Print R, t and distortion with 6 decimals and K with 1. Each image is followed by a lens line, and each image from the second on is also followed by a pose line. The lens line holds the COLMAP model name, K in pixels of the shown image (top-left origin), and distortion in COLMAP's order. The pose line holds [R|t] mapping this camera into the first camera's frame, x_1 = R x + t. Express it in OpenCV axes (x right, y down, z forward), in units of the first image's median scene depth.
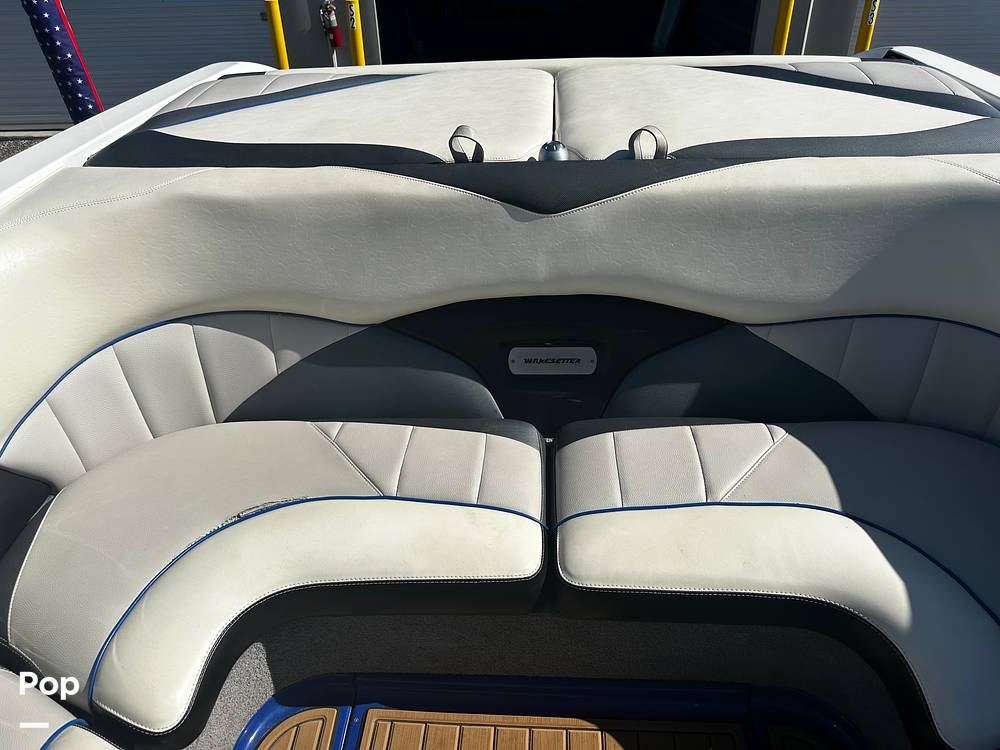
lens RADIAL K [[722.9, 0, 515.6], [0, 722.9, 392.4], [0, 0, 1]] dist [0.056685, -0.054533]
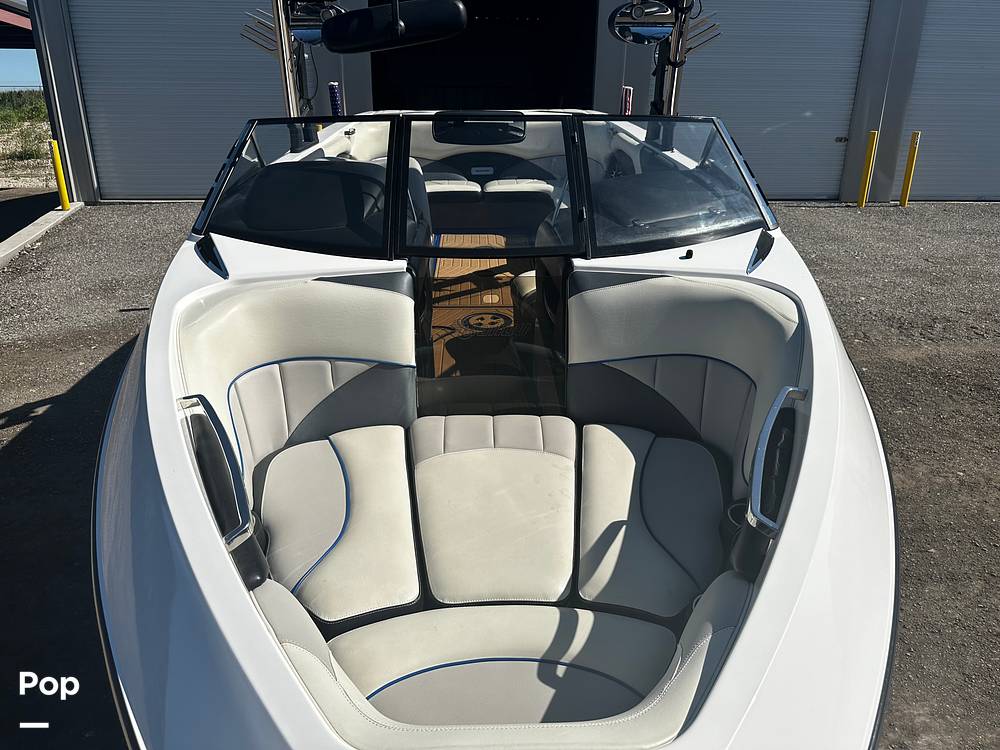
lens RADIAL K [[715.9, 0, 505.6], [0, 715.9, 371.7], [0, 0, 1]] dist [0.116812, -0.174124]
pose [[0.995223, -0.006464, 0.097413, -0.217355], [0.026752, 0.977668, -0.208446, 1.887583], [-0.093890, 0.210057, 0.973171, -2.663266]]
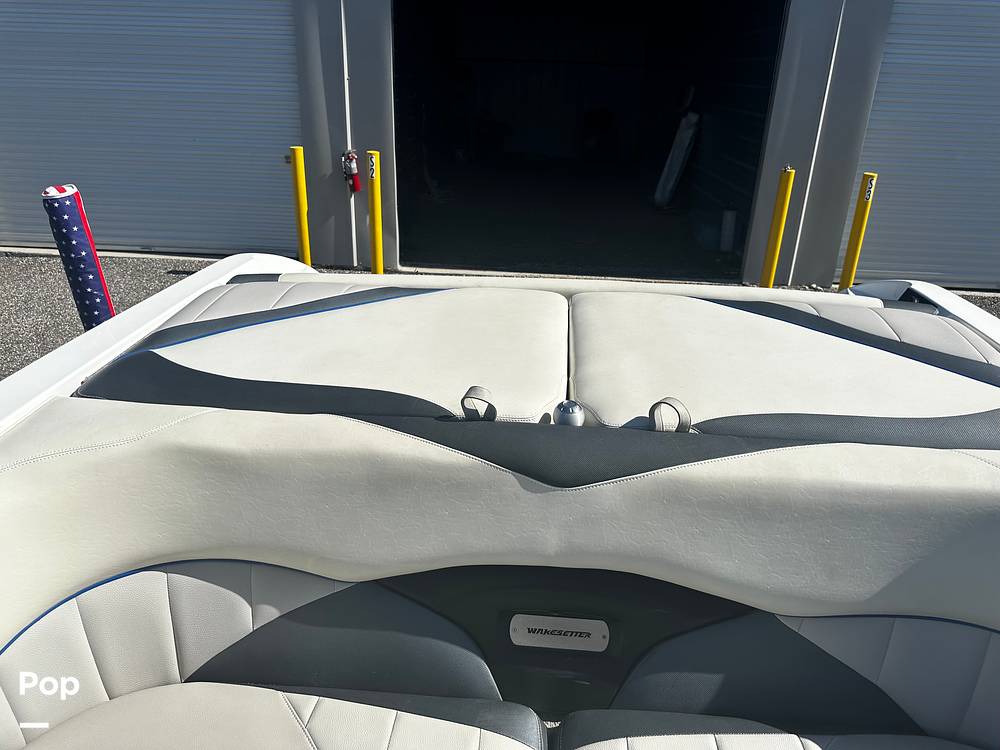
lens RADIAL K [[715.9, 0, 505.6], [0, 715.9, 371.7], [0, 0, 1]] dist [0.116812, -0.174124]
pose [[0.998506, 0.054198, -0.006970, -0.026679], [-0.054615, 0.985708, -0.159362, -0.220235], [-0.001767, 0.159504, 0.987196, 0.059250]]
